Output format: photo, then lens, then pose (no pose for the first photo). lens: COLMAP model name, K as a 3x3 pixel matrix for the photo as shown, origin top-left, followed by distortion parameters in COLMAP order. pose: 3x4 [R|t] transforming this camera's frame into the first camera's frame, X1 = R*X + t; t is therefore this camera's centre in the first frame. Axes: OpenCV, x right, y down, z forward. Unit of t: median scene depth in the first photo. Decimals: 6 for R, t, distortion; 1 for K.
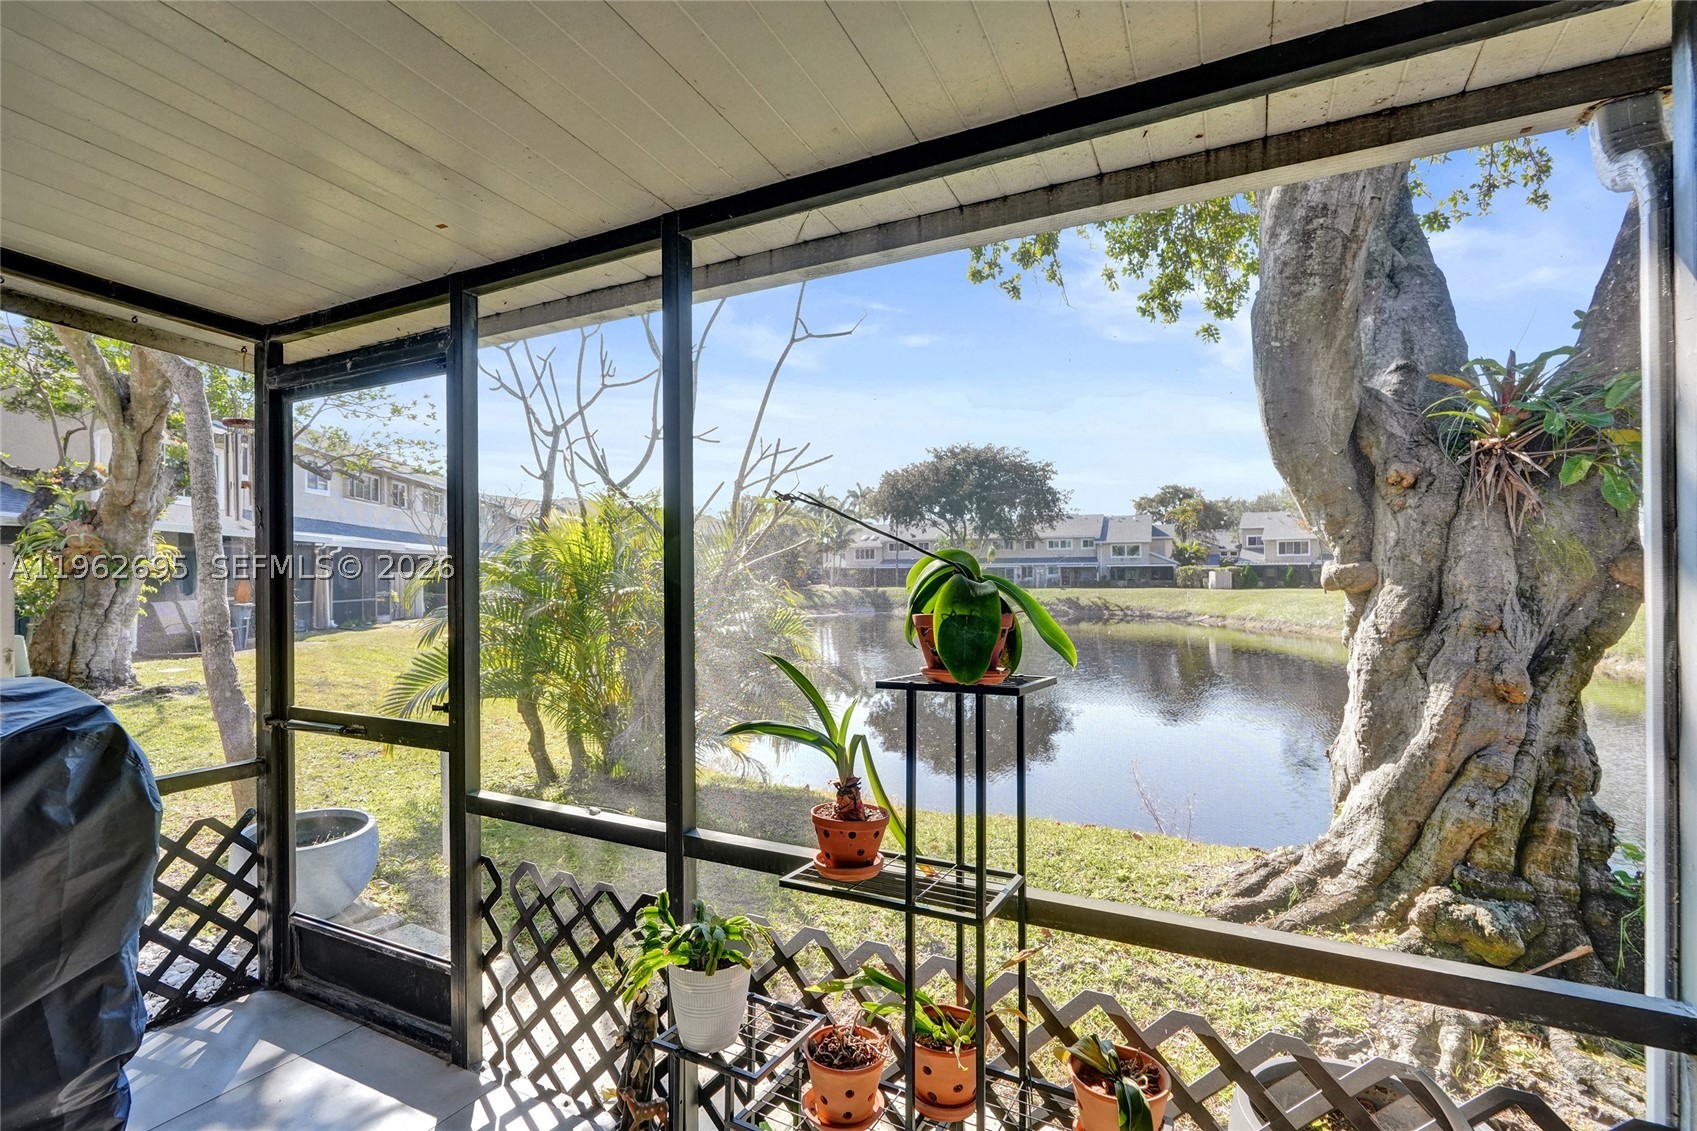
lens RADIAL K [[767.1, 0, 846.9], [0, 767.1, 574.7], [0, 0, 1]] dist [-0.004889, -0.000176]
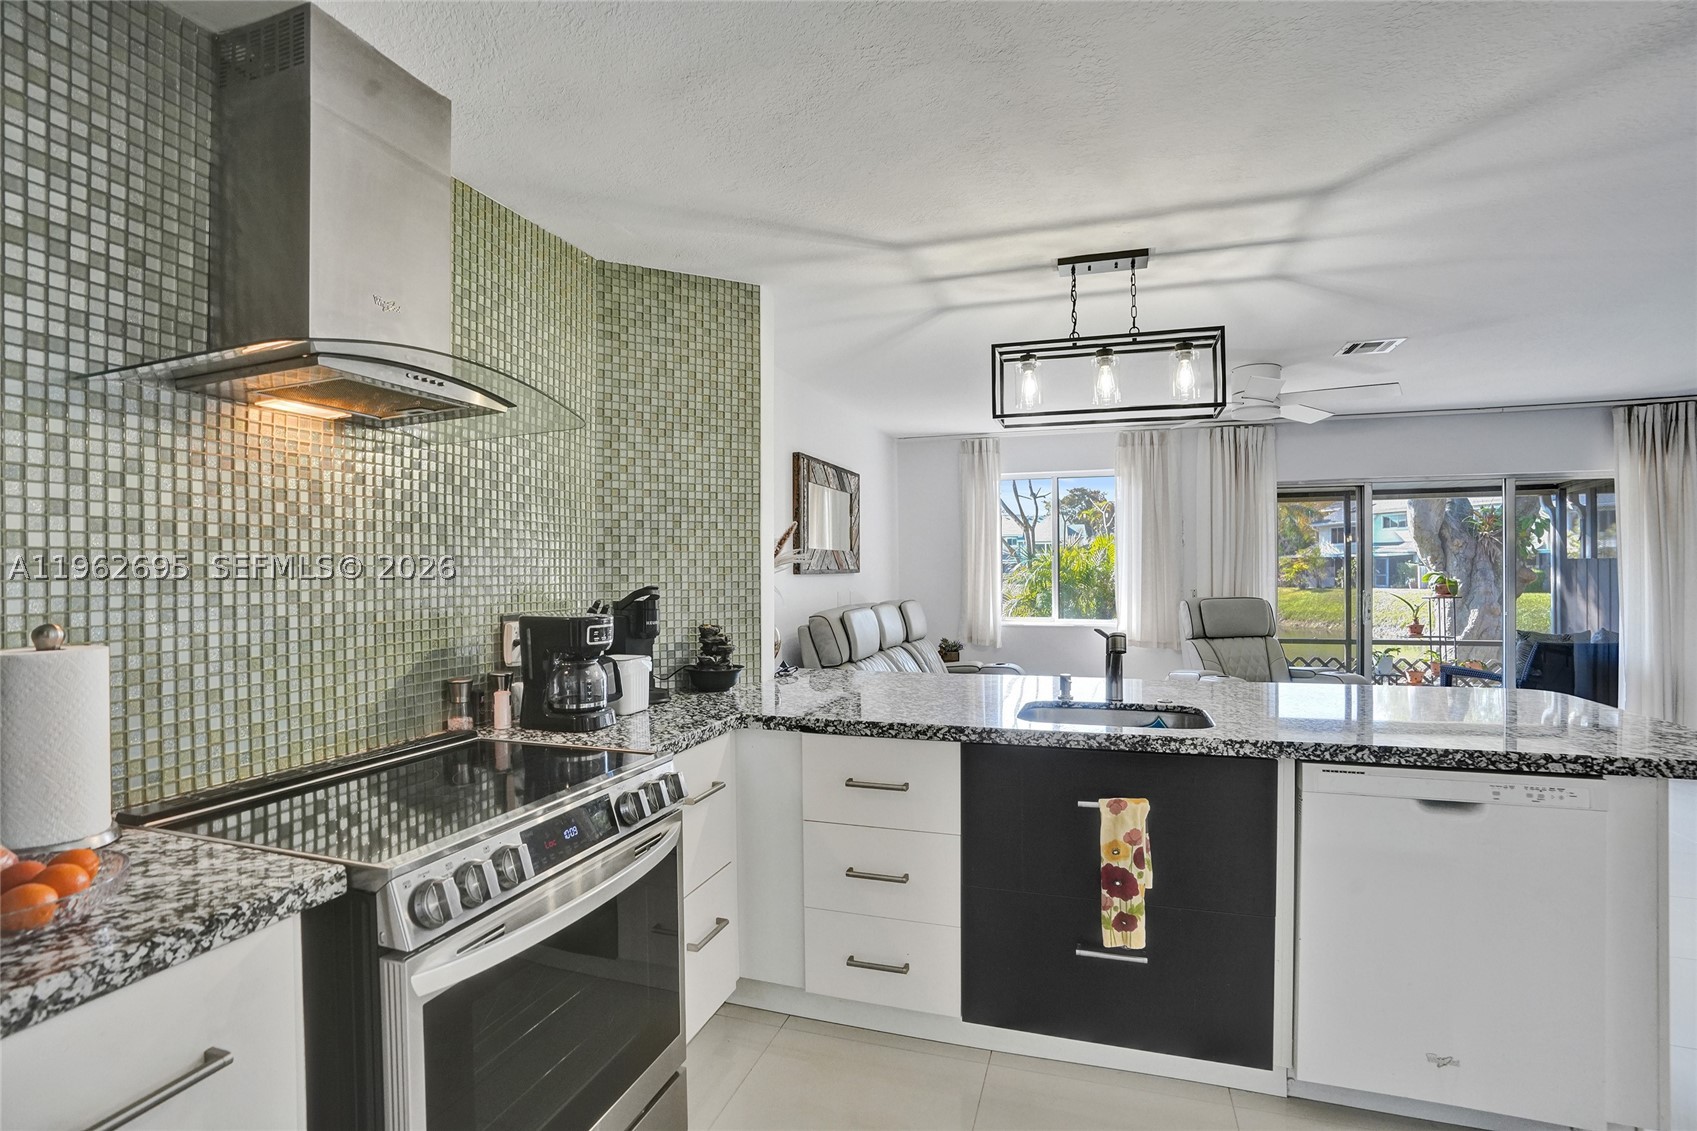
lens RADIAL K [[802.2, 0, 844.0], [0, 802.2, 573.9], [0, 0, 1]] dist [-0.064721, 0.031491]
pose [[0.987361, -0.003171, 0.158455, -0.101544], [0.002402, 0.999984, 0.005042, -0.001329], [-0.158468, -0.004598, 0.987353, -0.078070]]
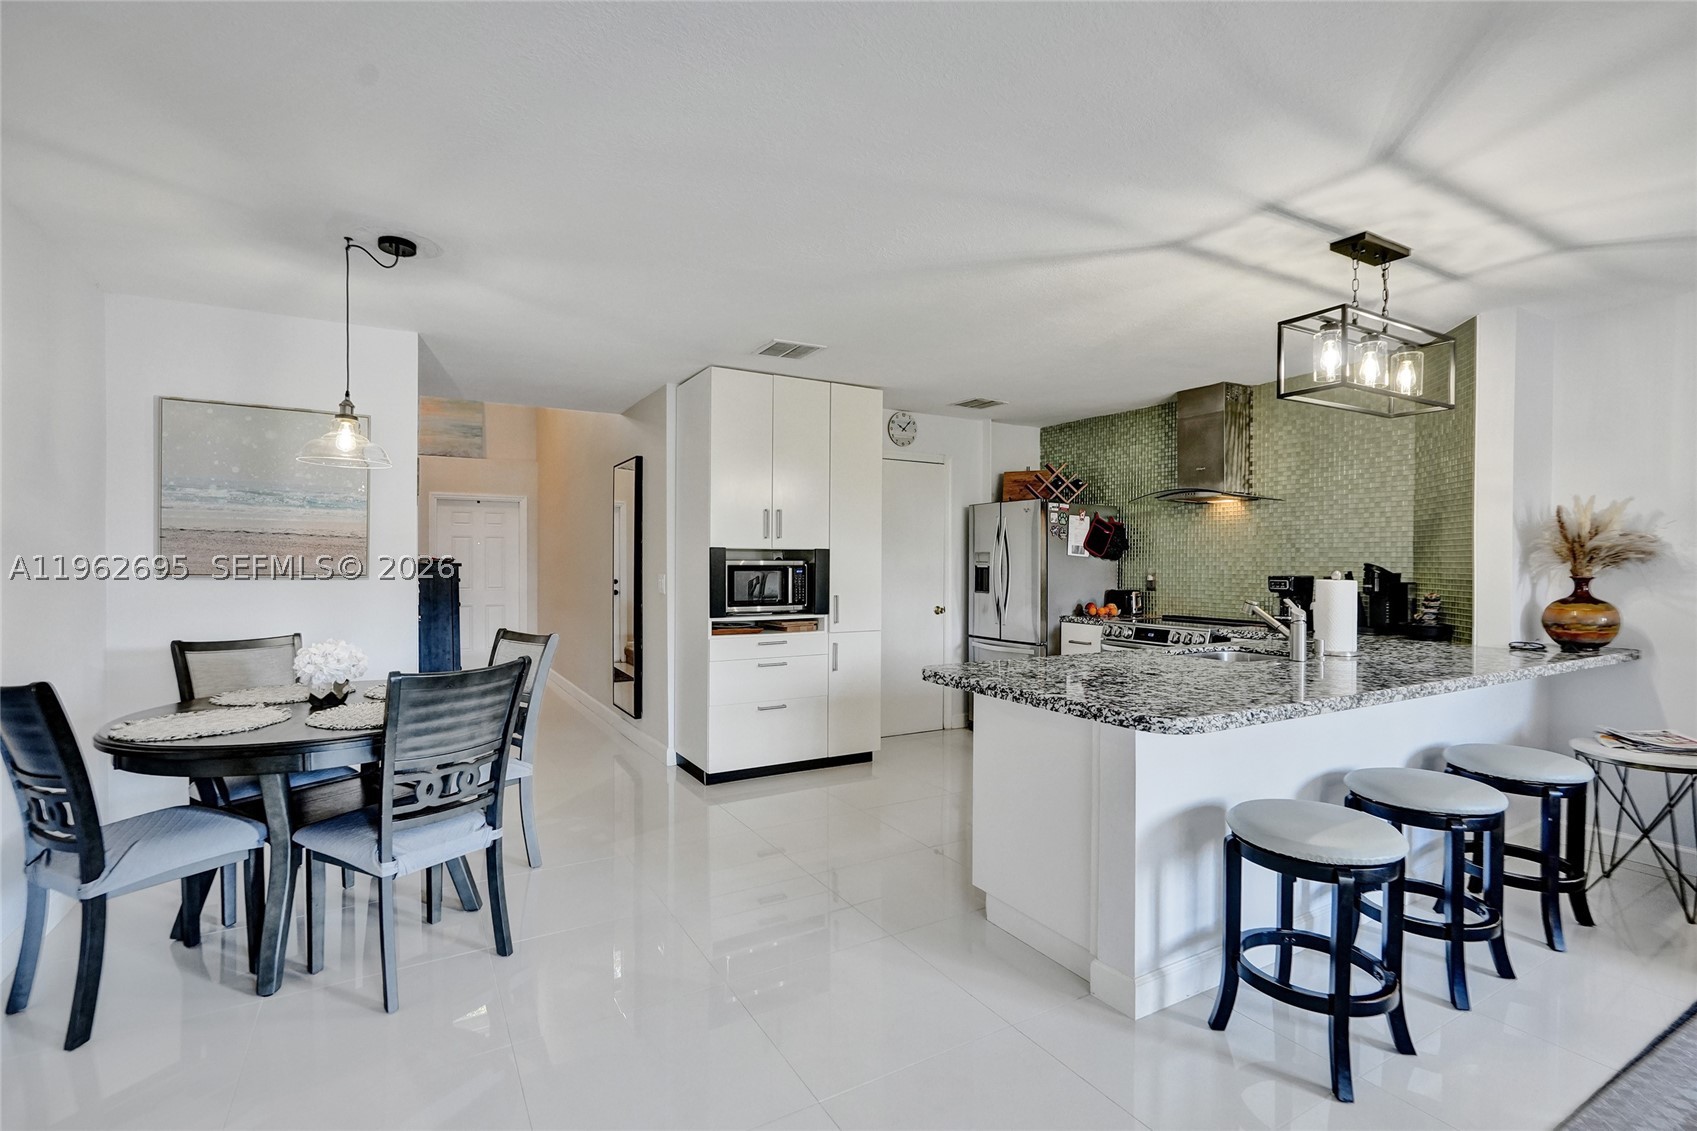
lens RADIAL K [[779.8, 0, 842.6], [0, 779.8, 574.1], [0, 0, 1]] dist [-0.003137, 0.000111]
pose [[-0.520962, 0.014588, -0.853455, -0.027124], [0.001198, 0.999865, 0.016359, -0.000771], [0.853579, 0.007500, -0.520909, -0.039133]]
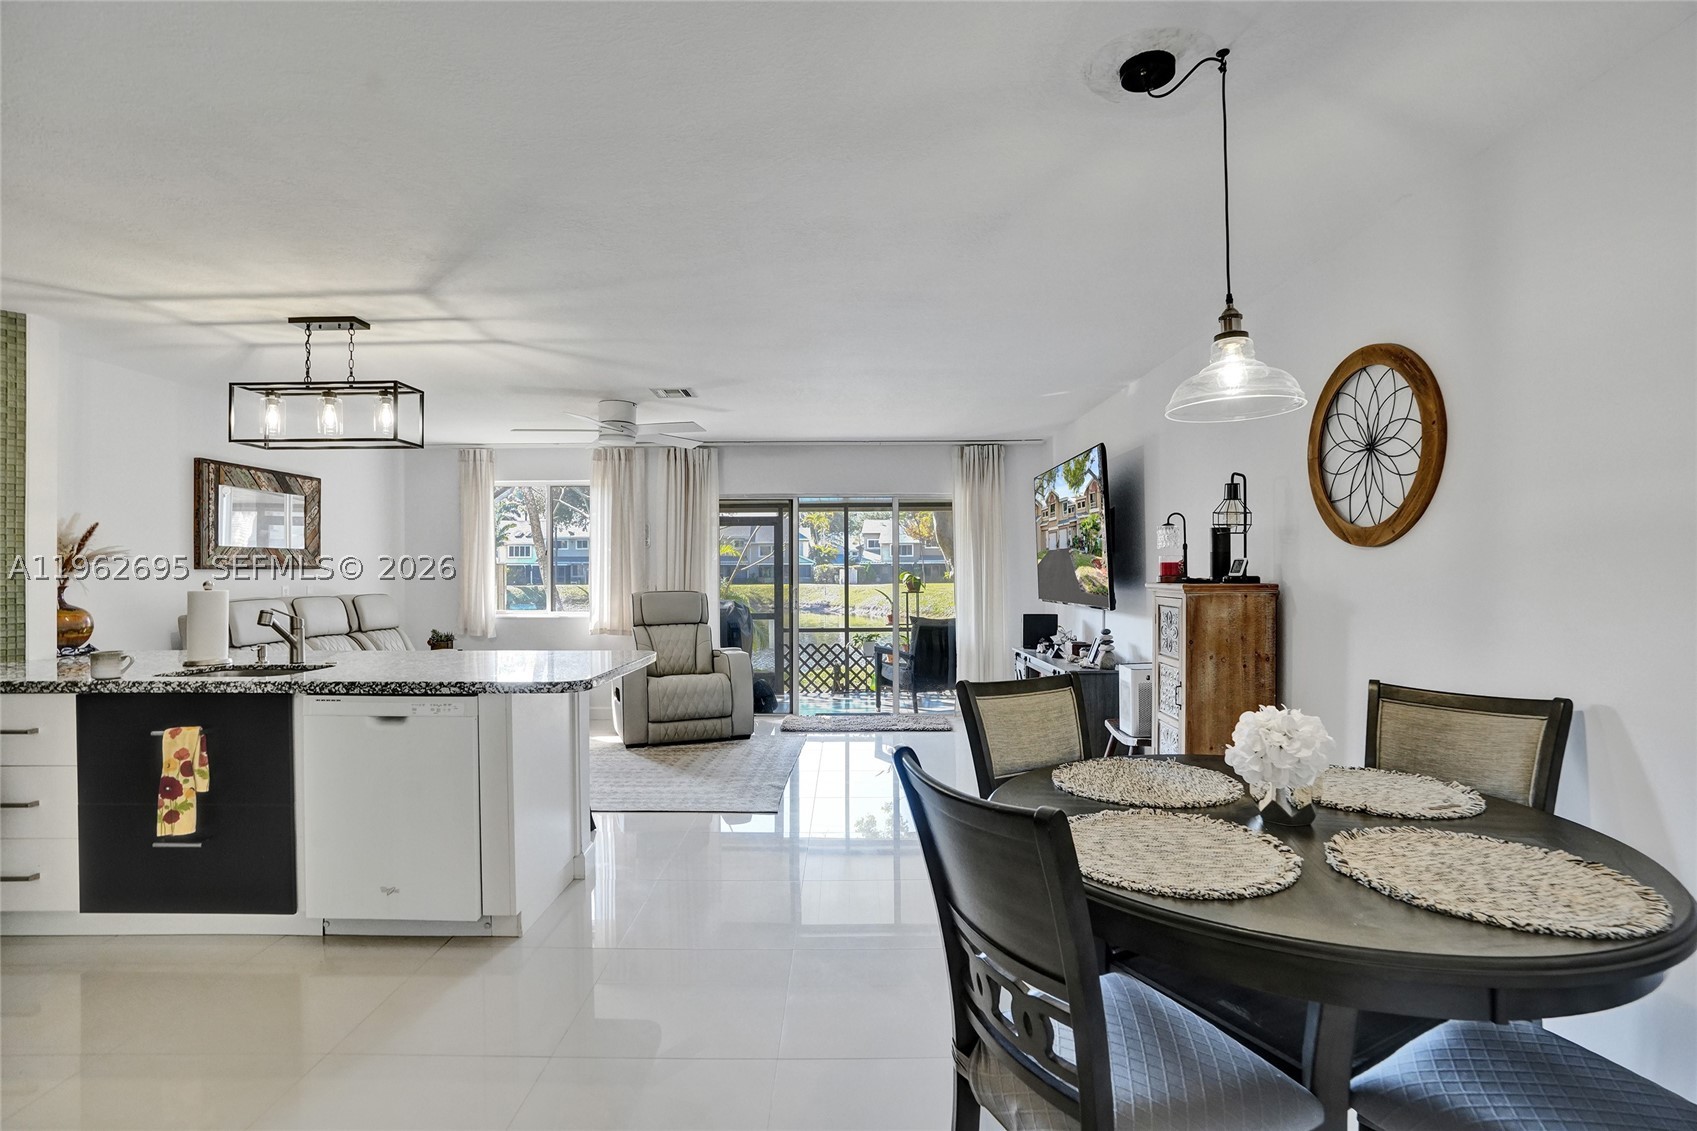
lens RADIAL K [[802.2, 0, 844.0], [0, 802.2, 573.9], [0, 0, 1]] dist [-0.064721, 0.031491]
pose [[0.893793, -0.000932, 0.448479, -0.072678], [-0.000349, 0.999996, 0.002775, -0.000766], [-0.448480, -0.002637, 0.893789, -0.102773]]
